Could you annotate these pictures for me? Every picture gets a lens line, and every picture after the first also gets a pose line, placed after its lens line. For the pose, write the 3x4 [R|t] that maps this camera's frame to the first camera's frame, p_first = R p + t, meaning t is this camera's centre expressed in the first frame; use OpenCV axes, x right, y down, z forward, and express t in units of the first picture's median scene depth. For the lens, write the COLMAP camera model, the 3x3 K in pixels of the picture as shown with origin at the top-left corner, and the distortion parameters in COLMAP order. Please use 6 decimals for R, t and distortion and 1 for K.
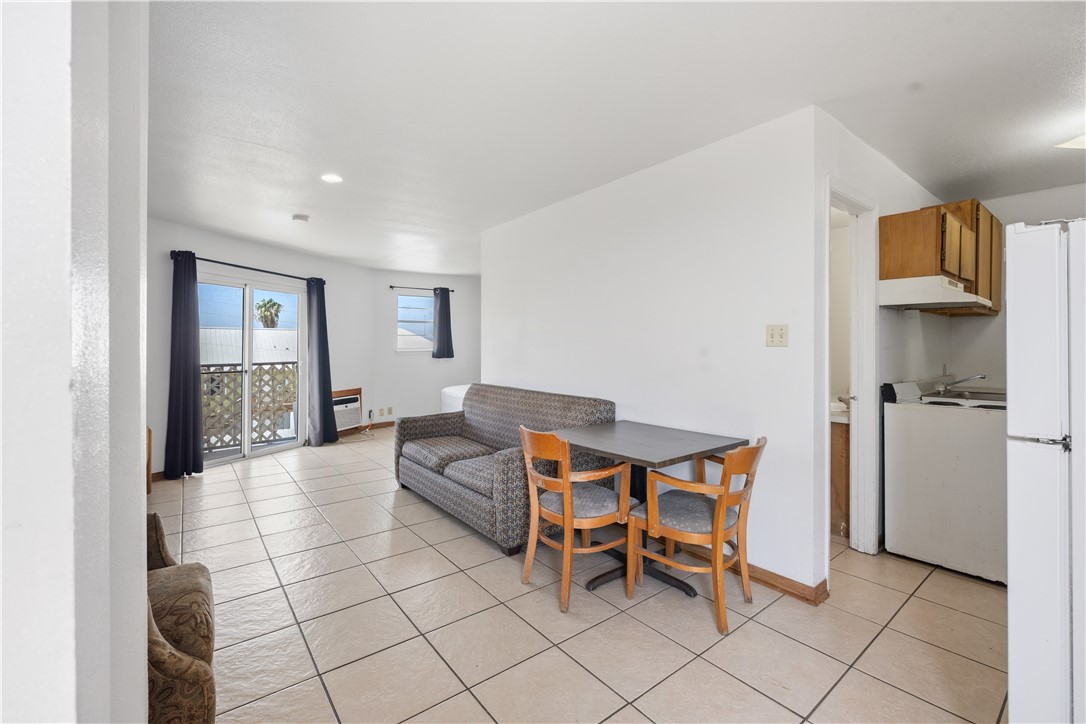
lens RADIAL K [[465.8, 0, 546.8], [0, 465.8, 355.2], [0, 0, 1]] dist [-0.008777, -0.000262]
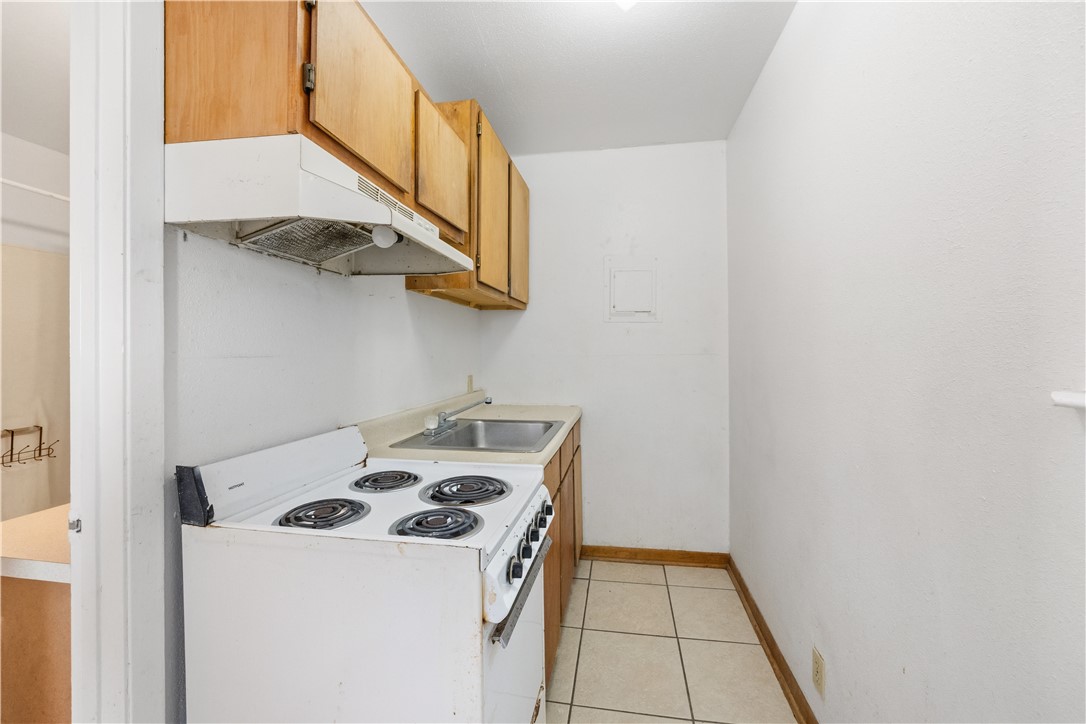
lens RADIAL K [[425.0, 0, 550.4], [0, 425.0, 350.9], [0, 0, 1]] dist [-0.000662, -0.000082]
pose [[0.745238, 0.003630, 0.666789, 0.773554], [0.007590, 0.999874, -0.013926, -0.012927], [-0.666756, 0.015439, 0.745116, 0.650783]]
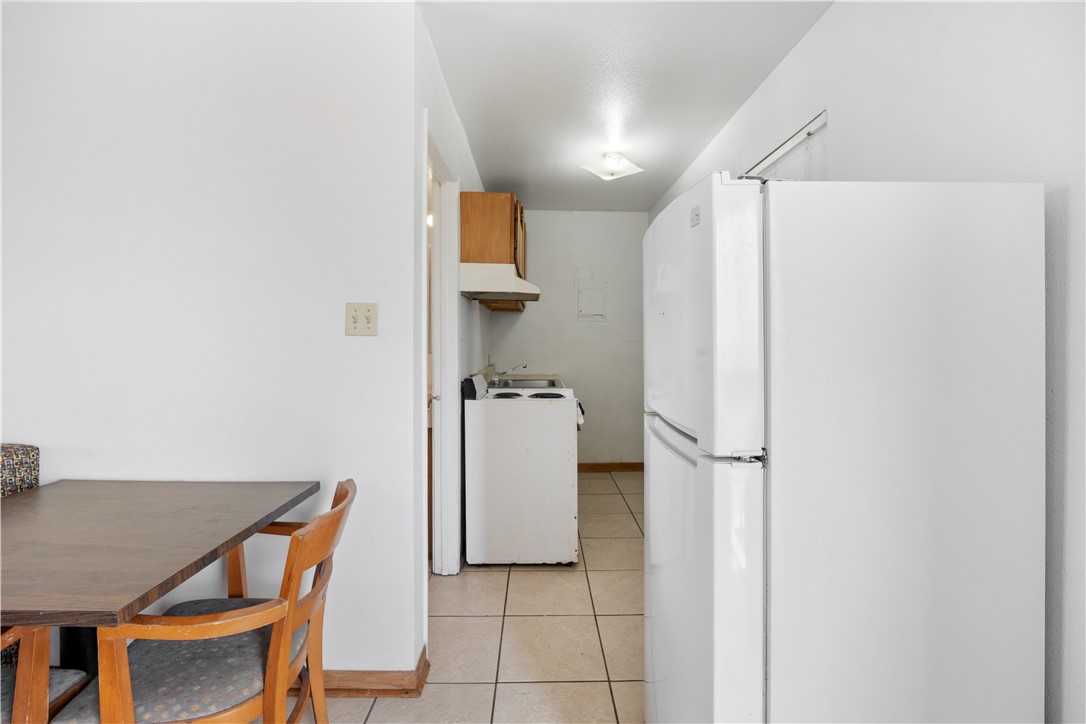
lens RADIAL K [[466.5, 0, 541.3], [0, 466.5, 340.2], [0, 0, 1]] dist [-0.048064, 0.012875]
pose [[0.613151, 0.008077, 0.789924, 0.117915], [0.002577, 0.999922, -0.012224, -0.001552], [-0.789961, 0.009531, 0.613083, 0.358992]]
